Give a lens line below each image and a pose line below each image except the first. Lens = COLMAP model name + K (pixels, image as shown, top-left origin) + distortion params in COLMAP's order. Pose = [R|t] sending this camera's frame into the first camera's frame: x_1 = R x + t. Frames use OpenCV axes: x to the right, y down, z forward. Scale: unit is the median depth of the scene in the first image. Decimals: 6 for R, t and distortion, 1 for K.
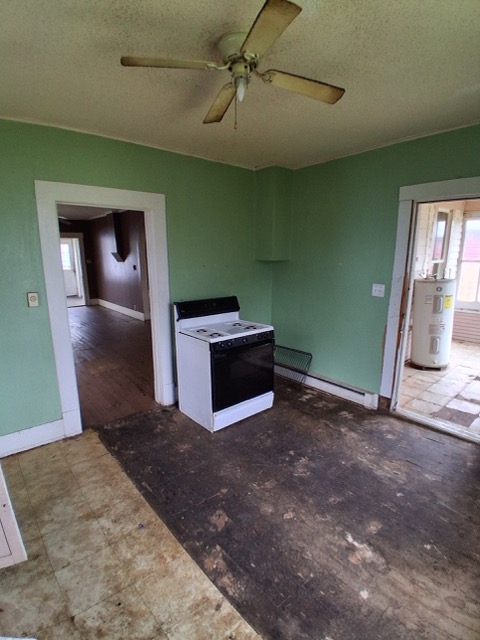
lens RADIAL K [[320.2, 0, 241.7], [0, 320.2, 321.9], [0, 0, 1]] dist [0.000061, -0.039809]
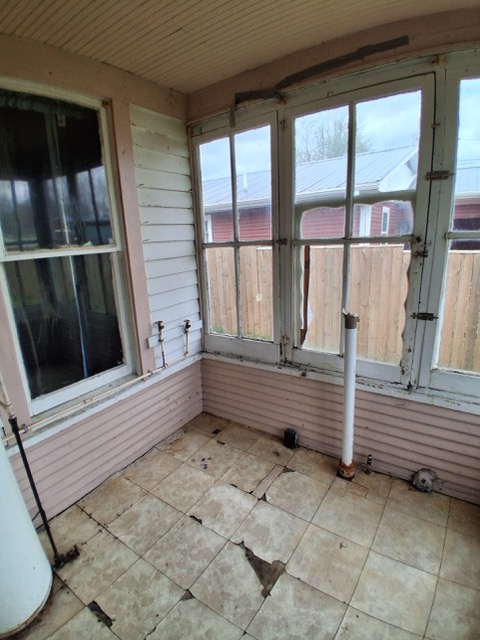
lens RADIAL K [[320.2, 0, 241.7], [0, 320.2, 321.9], [0, 0, 1]] dist [0.000061, -0.039809]
pose [[0.973686, -0.103047, 0.203264, 1.952341], [0.094321, 0.994173, 0.052187, -0.319385], [-0.207457, -0.031641, 0.977732, 1.696713]]
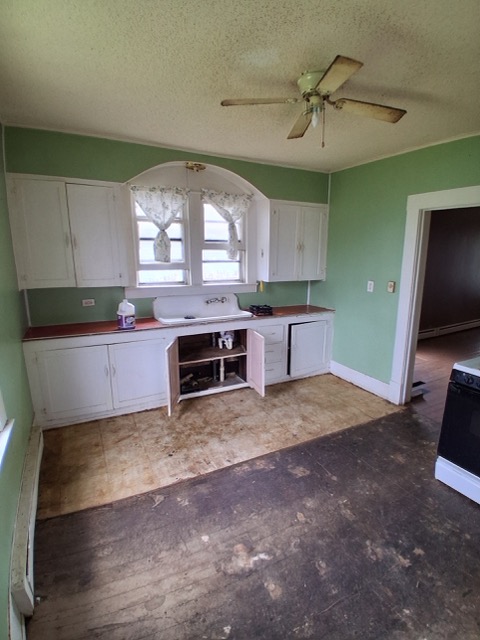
lens RADIAL K [[320.2, 0, 241.7], [0, 320.2, 321.9], [0, 0, 1]] dist [0.000061, -0.039809]
pose [[-0.216592, 0.208869, -0.953657, 0.987893], [-0.214982, 0.942662, 0.255287, -0.171398], [0.952297, 0.260313, -0.159270, 0.814142]]
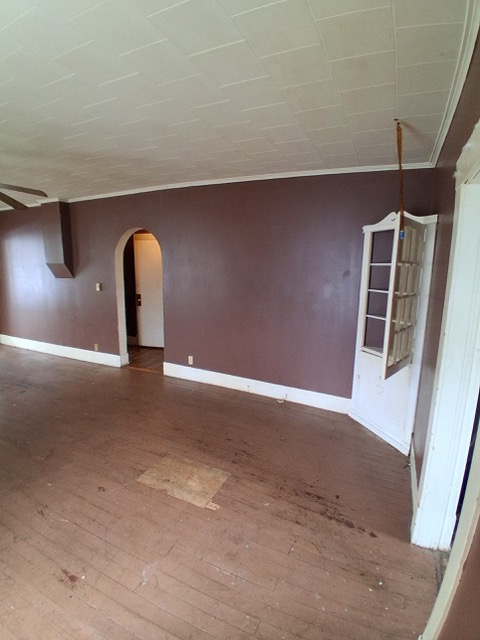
lens RADIAL K [[320.2, 0, 241.7], [0, 320.2, 321.9], [0, 0, 1]] dist [0.000061, -0.039809]
pose [[0.911659, -0.053299, 0.407477, -1.327126], [0.066593, 0.997609, -0.018502, -0.261480], [-0.405517, 0.044003, 0.913028, 1.094378]]
